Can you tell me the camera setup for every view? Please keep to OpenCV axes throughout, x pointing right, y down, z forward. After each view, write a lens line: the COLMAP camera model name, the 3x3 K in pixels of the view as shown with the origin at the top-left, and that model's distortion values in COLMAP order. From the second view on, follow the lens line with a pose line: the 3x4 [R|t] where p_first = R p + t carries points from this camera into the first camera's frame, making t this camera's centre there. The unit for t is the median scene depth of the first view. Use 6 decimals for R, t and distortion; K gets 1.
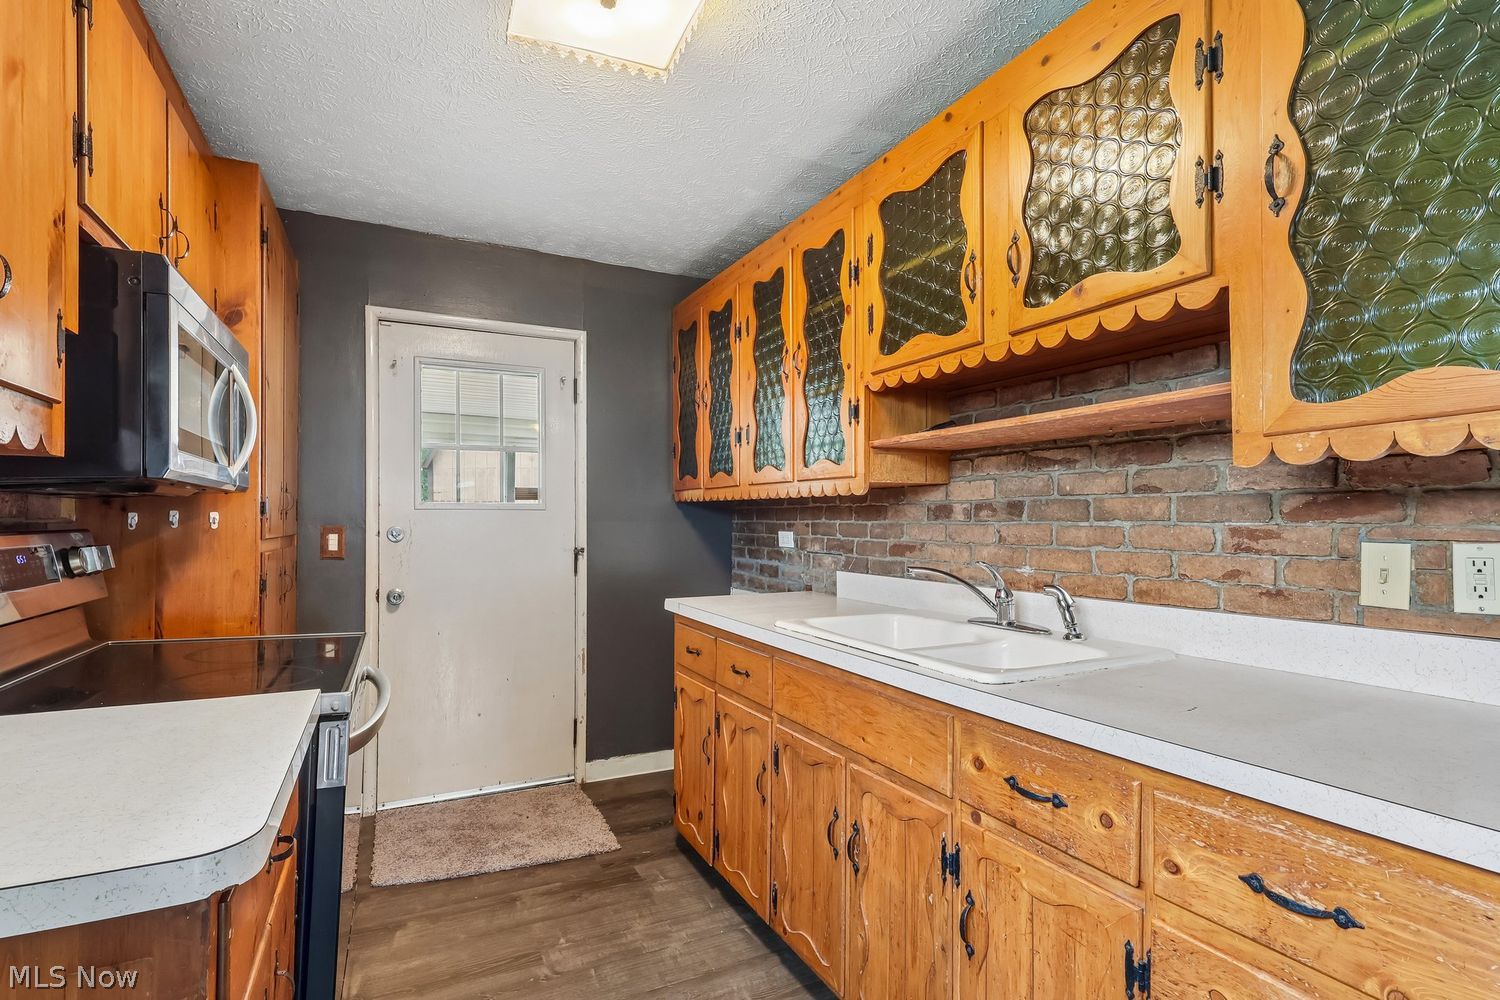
lens RADIAL K [[725.0, 0, 745.8], [0, 725.0, 524.1], [0, 0, 1]] dist [-0.000696, -0.000306]
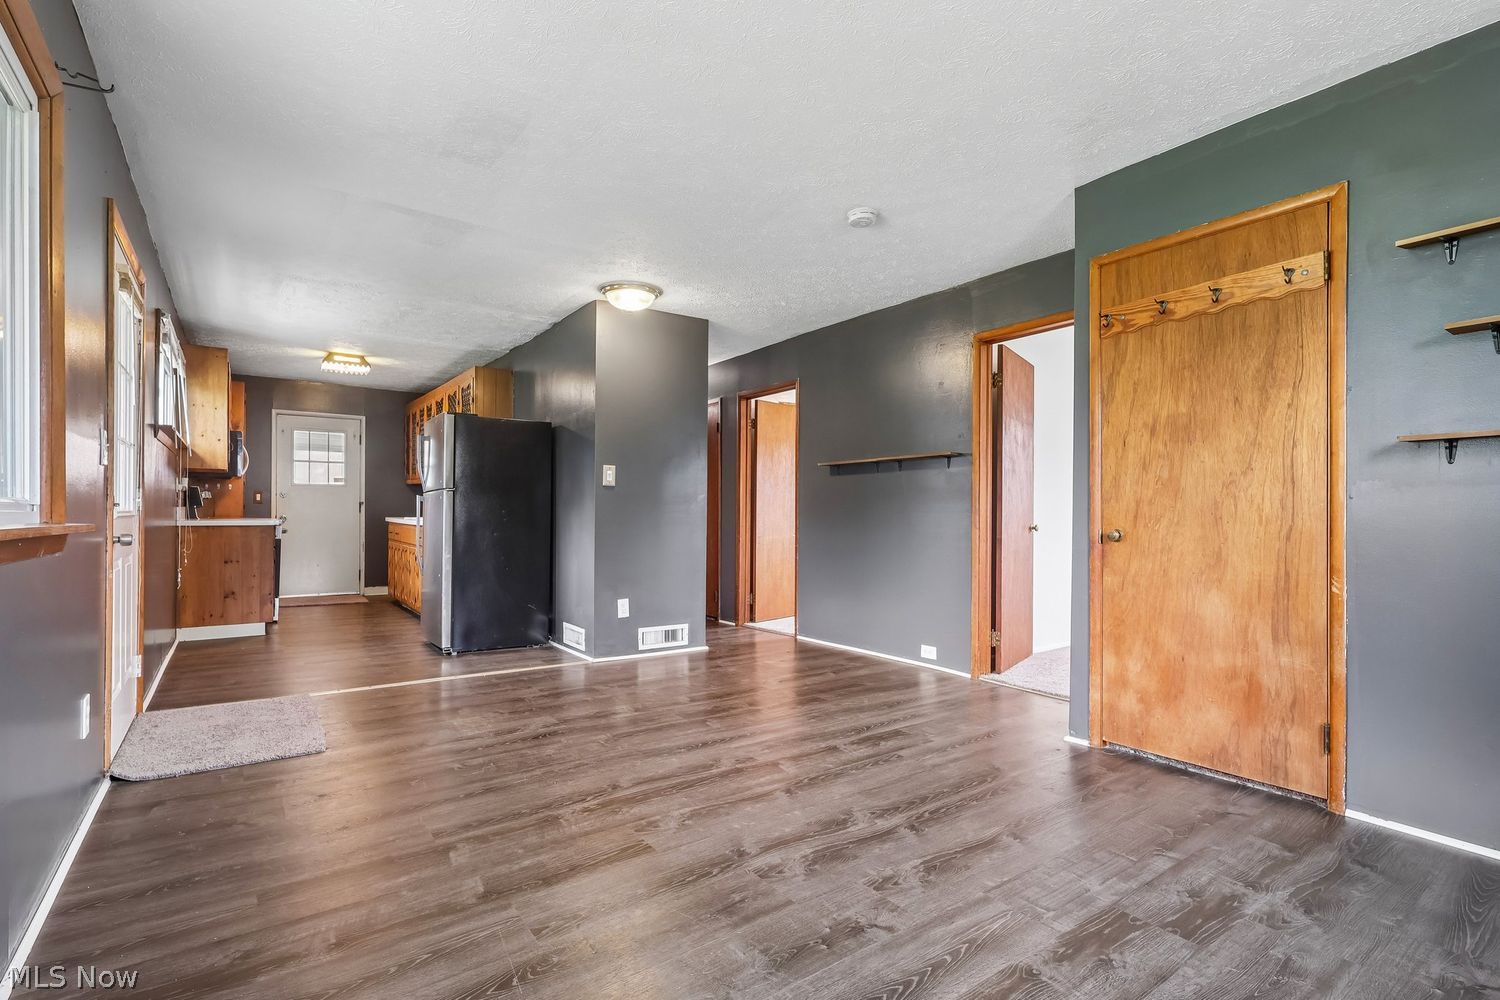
lens RADIAL K [[702.0, 0, 748.7], [0, 702.0, 515.2], [0, 0, 1]] dist [-0.003198, -0.000118]
pose [[0.985524, 0.006195, 0.169425, 0.964973], [-0.007155, 0.999962, 0.005059, 0.080456], [-0.169387, -0.006198, 0.985530, -2.303882]]
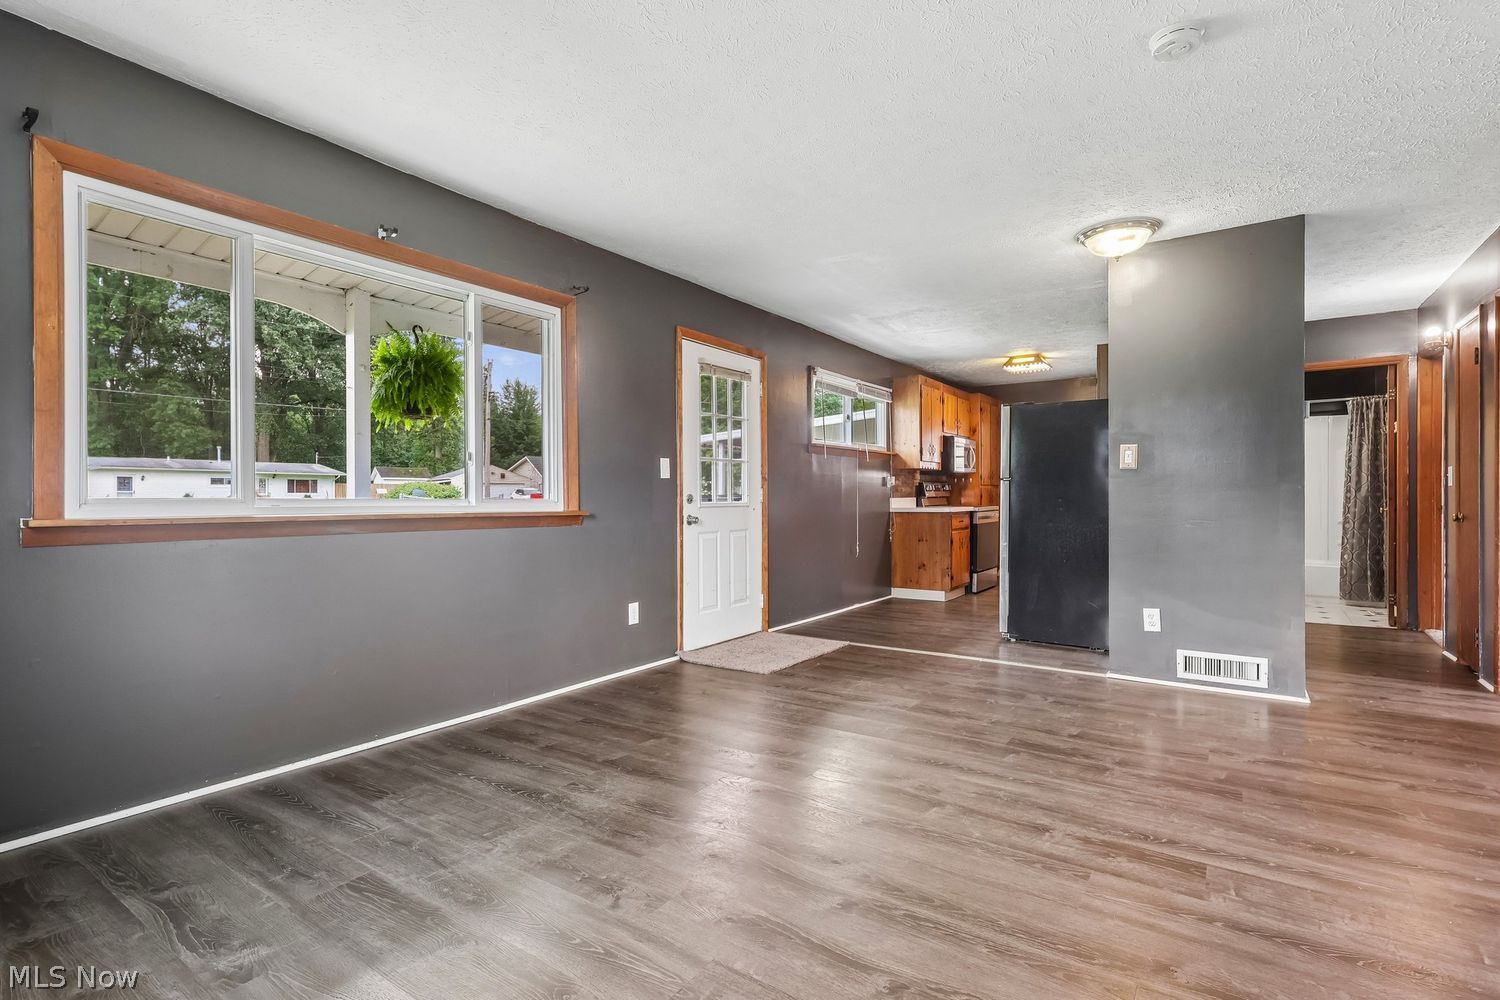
lens RADIAL K [[720.4, 0, 742.3], [0, 720.4, 496.5], [0, 0, 1]] dist [-0.001669, -0.000083]
pose [[0.493746, -0.003161, -0.869600, 1.927067], [0.006593, 0.999978, 0.000108, 0.068564], [0.869581, -0.005787, 0.493756, -1.902071]]
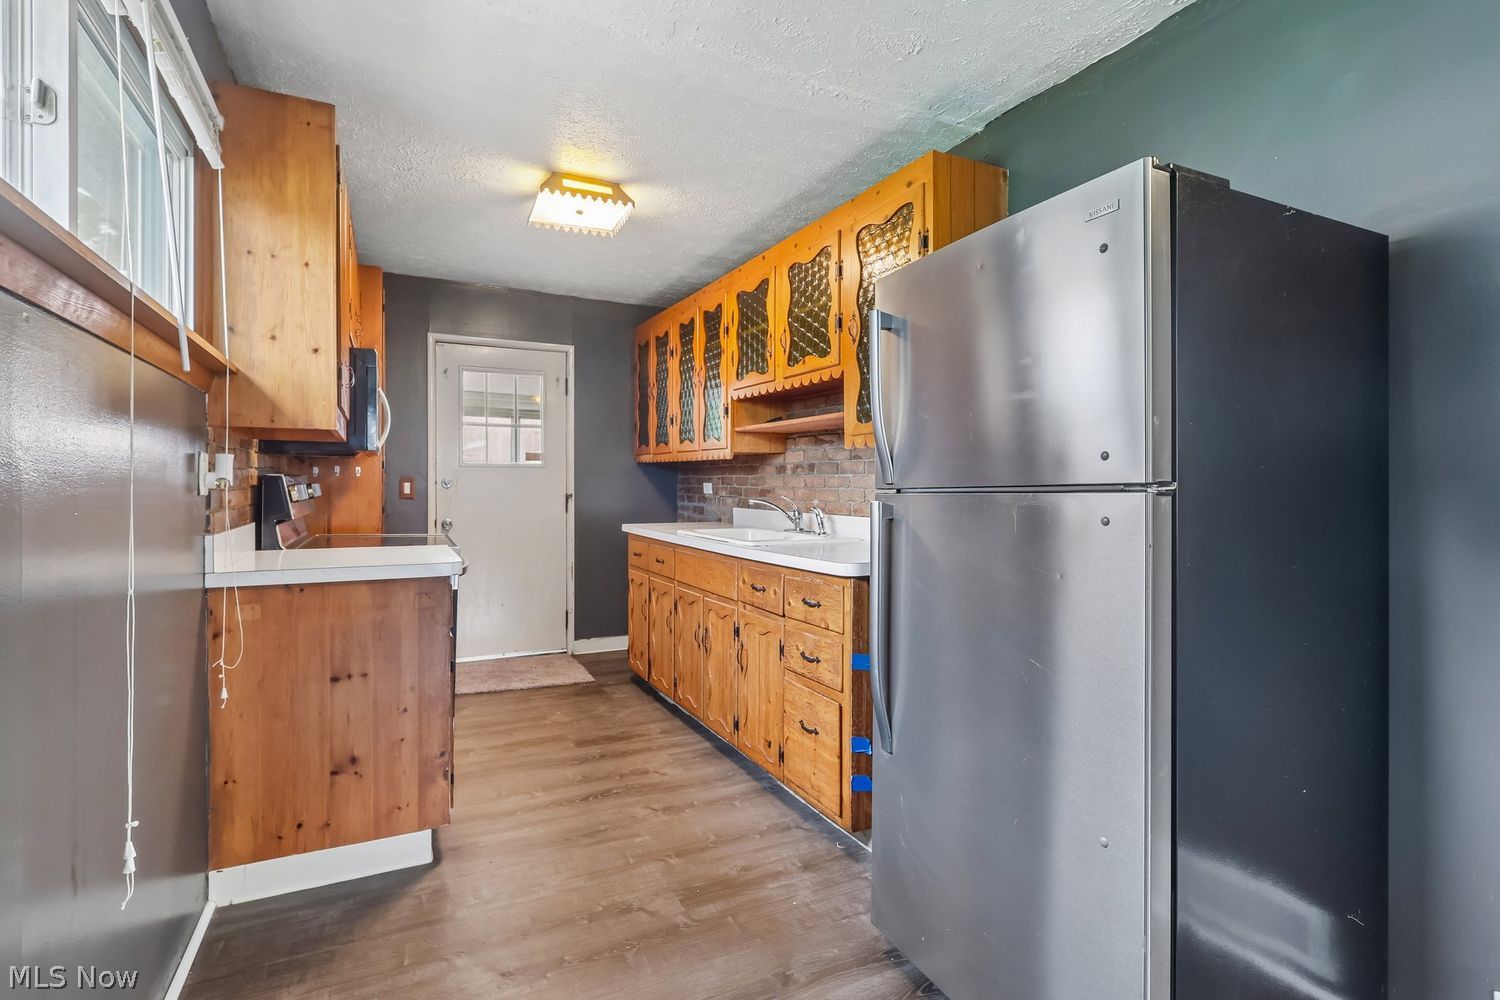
lens RADIAL K [[723.0, 0, 750.0], [0, 723.0, 500.0], [0, 0, 1]] dist [-0.000546, -0.000150]
pose [[0.999961, 0.004121, 0.007774, 0.174684], [-0.004276, 0.999788, 0.020124, 0.019872], [-0.007690, -0.020156, 0.999767, -0.653801]]
